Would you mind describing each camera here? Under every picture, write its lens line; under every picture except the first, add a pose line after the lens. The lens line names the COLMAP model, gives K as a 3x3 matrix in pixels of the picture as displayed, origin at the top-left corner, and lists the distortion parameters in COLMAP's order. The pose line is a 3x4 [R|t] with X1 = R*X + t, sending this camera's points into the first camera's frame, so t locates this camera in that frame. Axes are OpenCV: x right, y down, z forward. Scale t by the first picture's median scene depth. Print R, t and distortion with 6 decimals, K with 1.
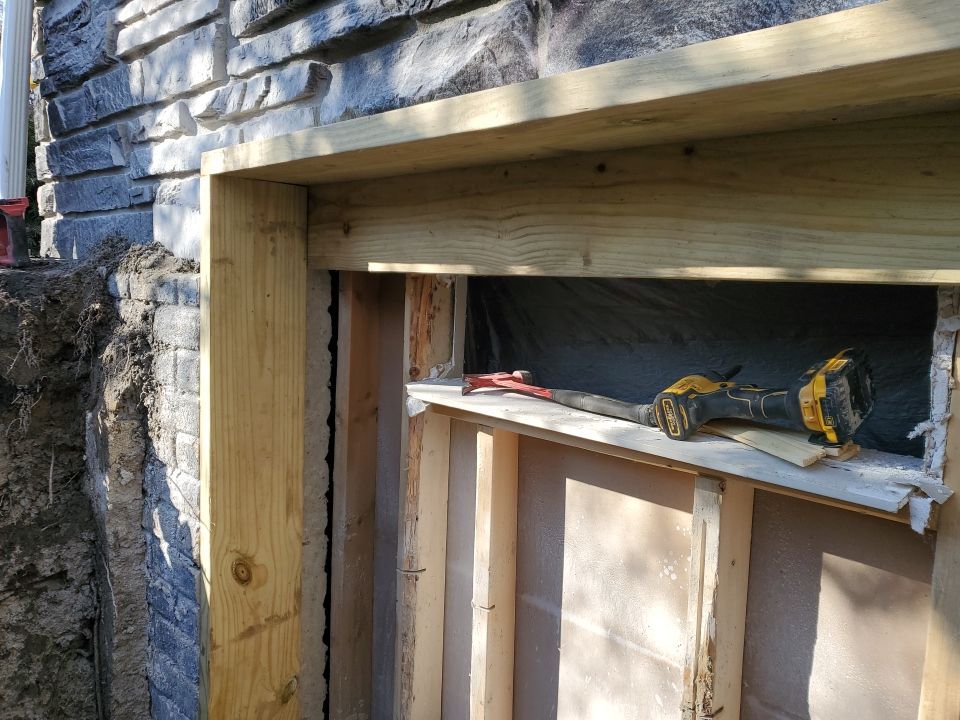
lens RADIAL K [[754.9, 0, 480.0], [0, 754.9, 360.0], [0, 0, 1]] dist [0.009455, 0.004219]
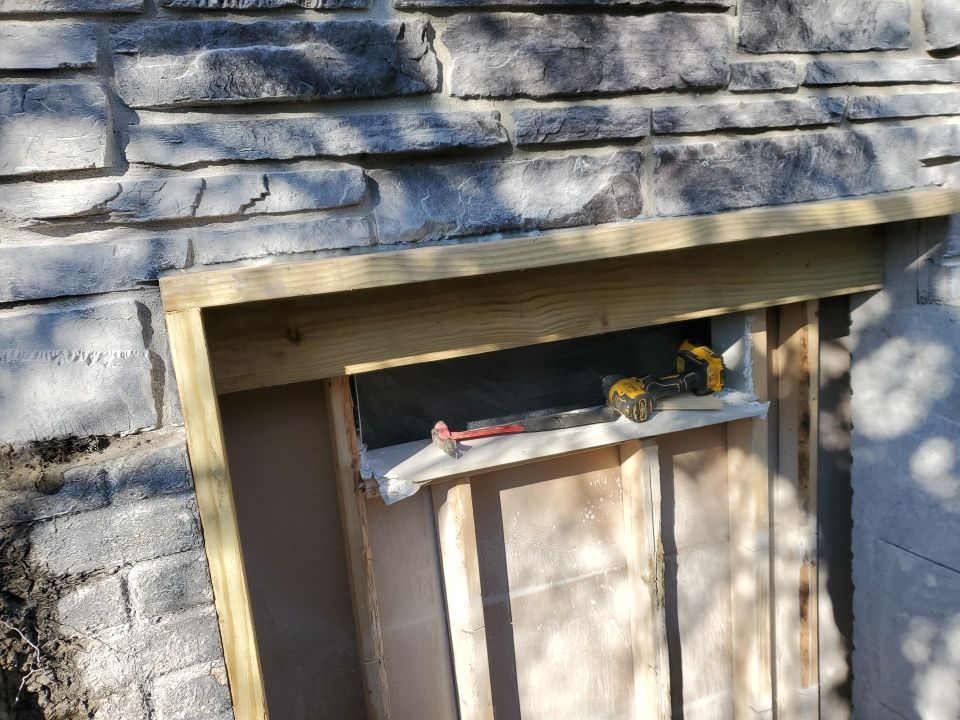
lens RADIAL K [[760.7, 0, 480.0], [0, 760.7, 360.0], [0, 0, 1]] dist [0.025101, 0.004314]
pose [[0.410076, -0.256272, 0.875307, -0.808294], [0.198707, 0.961762, 0.188491, -0.252563], [-0.890142, 0.096634, 0.445319, 0.393762]]
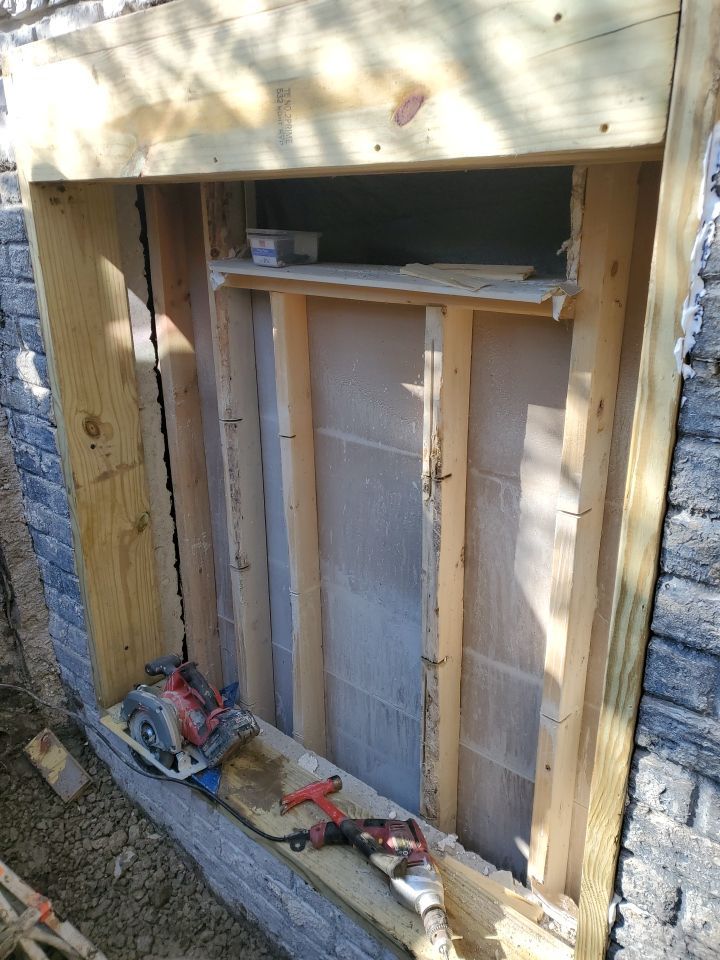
lens RADIAL K [[740.0, 0, 371.5], [0, 740.0, 476.5], [0, 0, 1]] dist [0.002891, 0.006651]
pose [[0.995793, -0.066347, 0.063198, 0.058681], [0.049216, 0.969061, 0.241865, 0.084006], [-0.077289, -0.237737, 0.968250, -0.223829]]
